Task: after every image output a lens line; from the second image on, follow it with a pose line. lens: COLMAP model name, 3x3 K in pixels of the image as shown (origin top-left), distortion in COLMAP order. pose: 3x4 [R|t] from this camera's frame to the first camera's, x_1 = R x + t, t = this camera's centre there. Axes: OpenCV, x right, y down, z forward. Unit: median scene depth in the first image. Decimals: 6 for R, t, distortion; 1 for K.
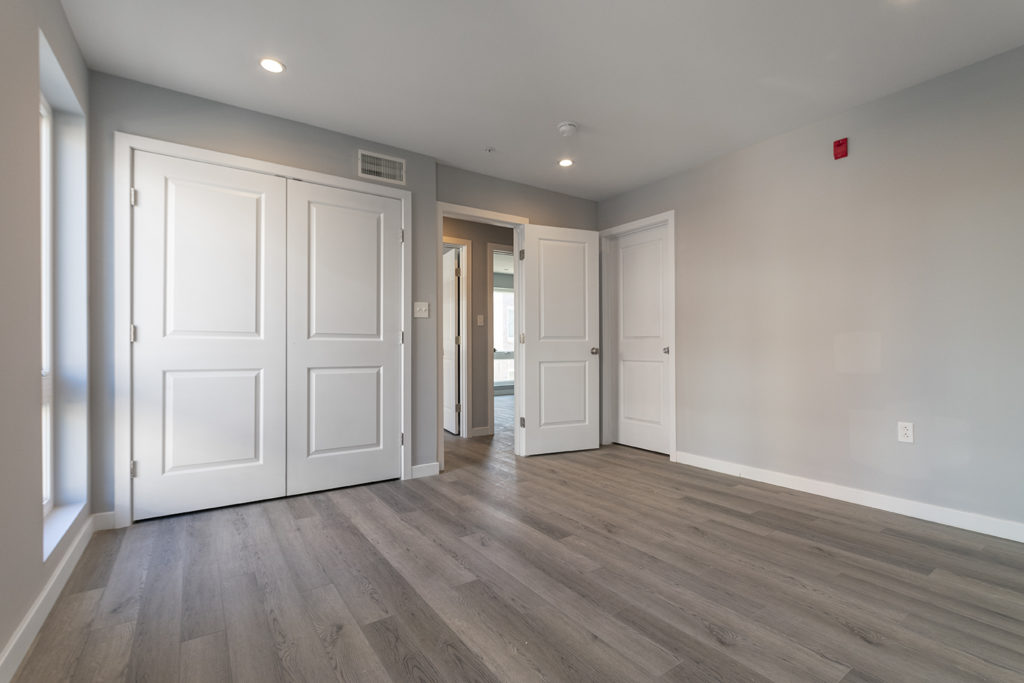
lens RADIAL K [[469.9, 0, 511.2], [0, 469.9, 344.2], [0, 0, 1]] dist [-0.002768, 0.001707]
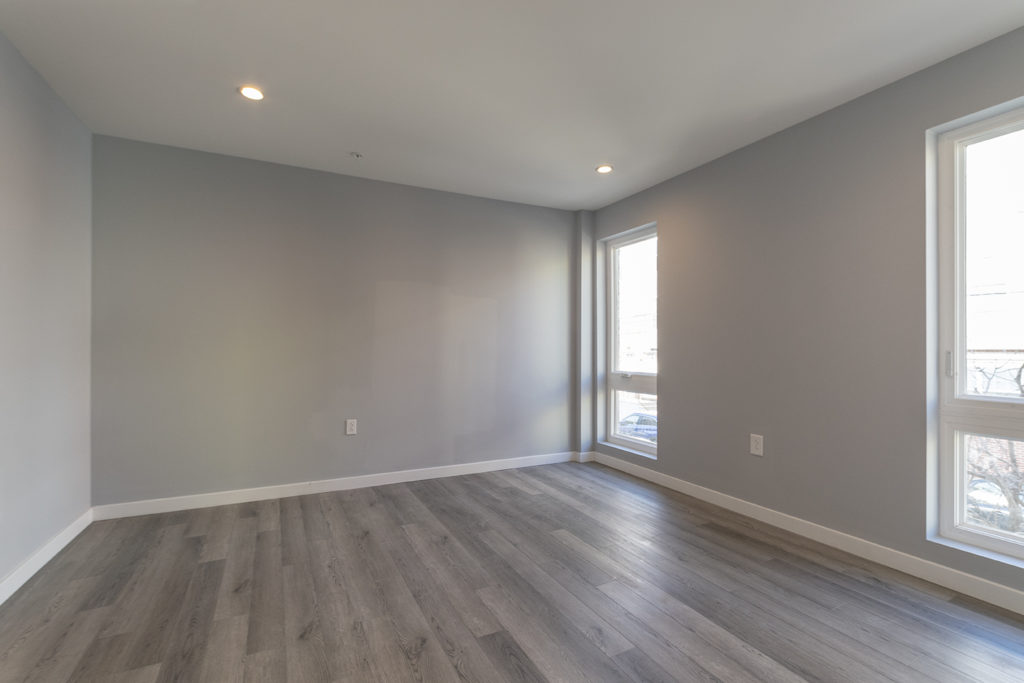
lens RADIAL K [[469.9, 0, 512.5], [0, 469.9, 344.9], [0, 0, 1]] dist [-0.002768, 0.001707]
pose [[-0.991835, 0.001480, 0.127521, -0.018101], [0.000045, 0.999937, -0.011256, -0.050777], [-0.127529, -0.011158, -0.991772, 1.990981]]
